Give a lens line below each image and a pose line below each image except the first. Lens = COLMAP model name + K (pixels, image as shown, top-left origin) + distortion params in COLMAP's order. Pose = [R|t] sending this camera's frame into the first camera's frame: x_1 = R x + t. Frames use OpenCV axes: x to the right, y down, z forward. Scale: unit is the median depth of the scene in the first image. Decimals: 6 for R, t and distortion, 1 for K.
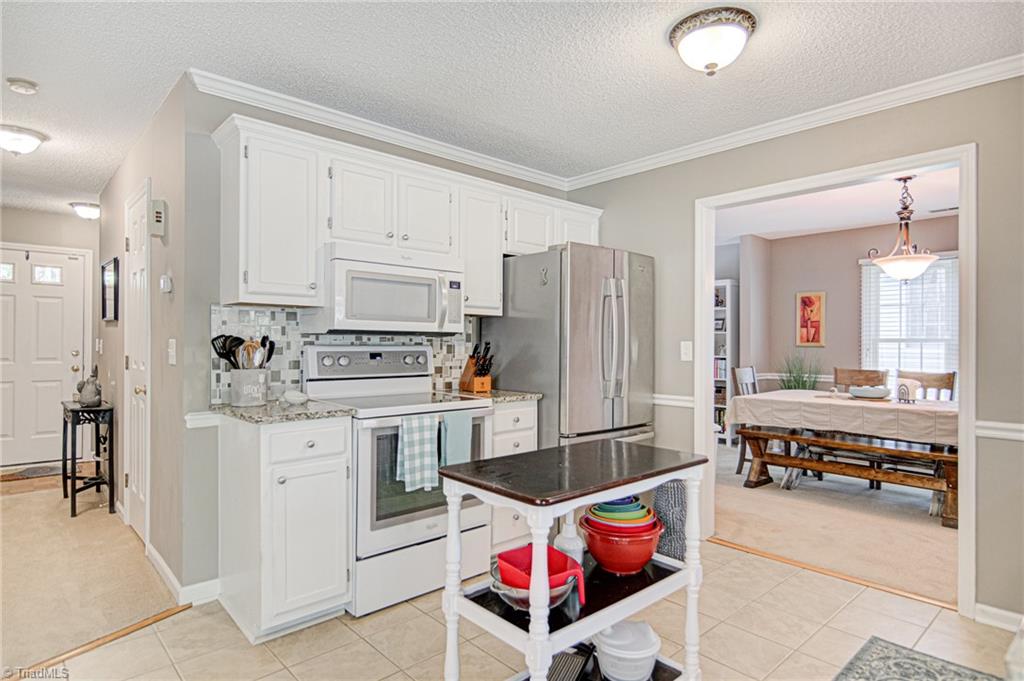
lens RADIAL K [[565.0, 0, 509.8], [0, 565.0, 339.6], [0, 0, 1]] dist [0.024718, -0.021277]
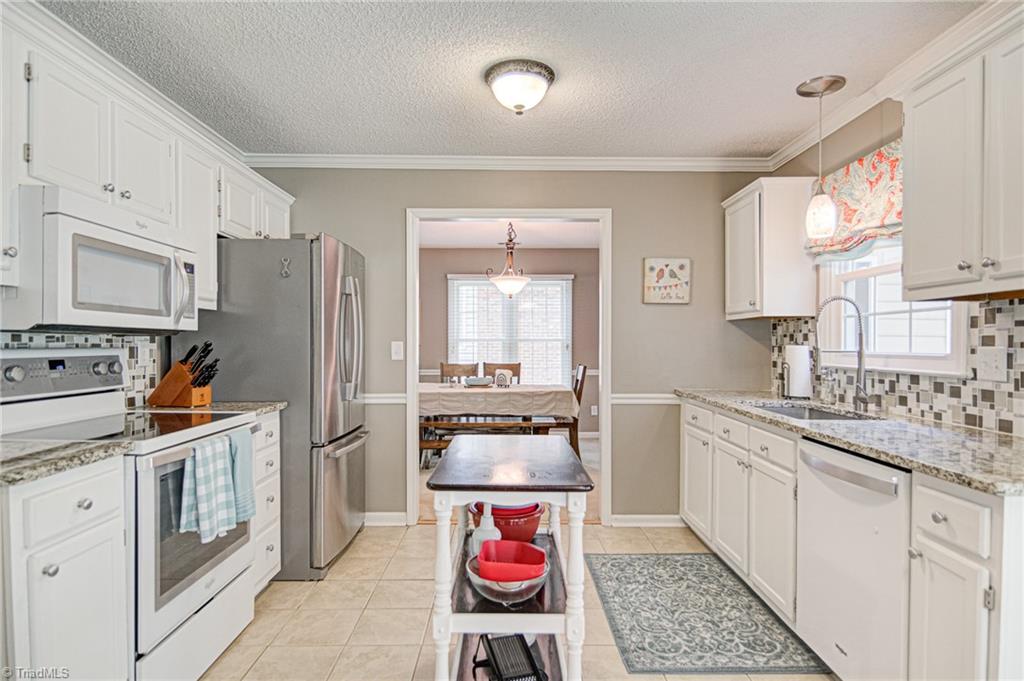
lens RADIAL K [[565.0, 0, 509.2], [0, 565.0, 349.0], [0, 0, 1]] dist [0.024718, -0.021277]
pose [[0.668863, -0.011983, 0.743289, -0.353234], [-0.001190, 0.999852, 0.017190, -0.001264], [-0.743385, -0.012382, 0.668750, 0.151641]]
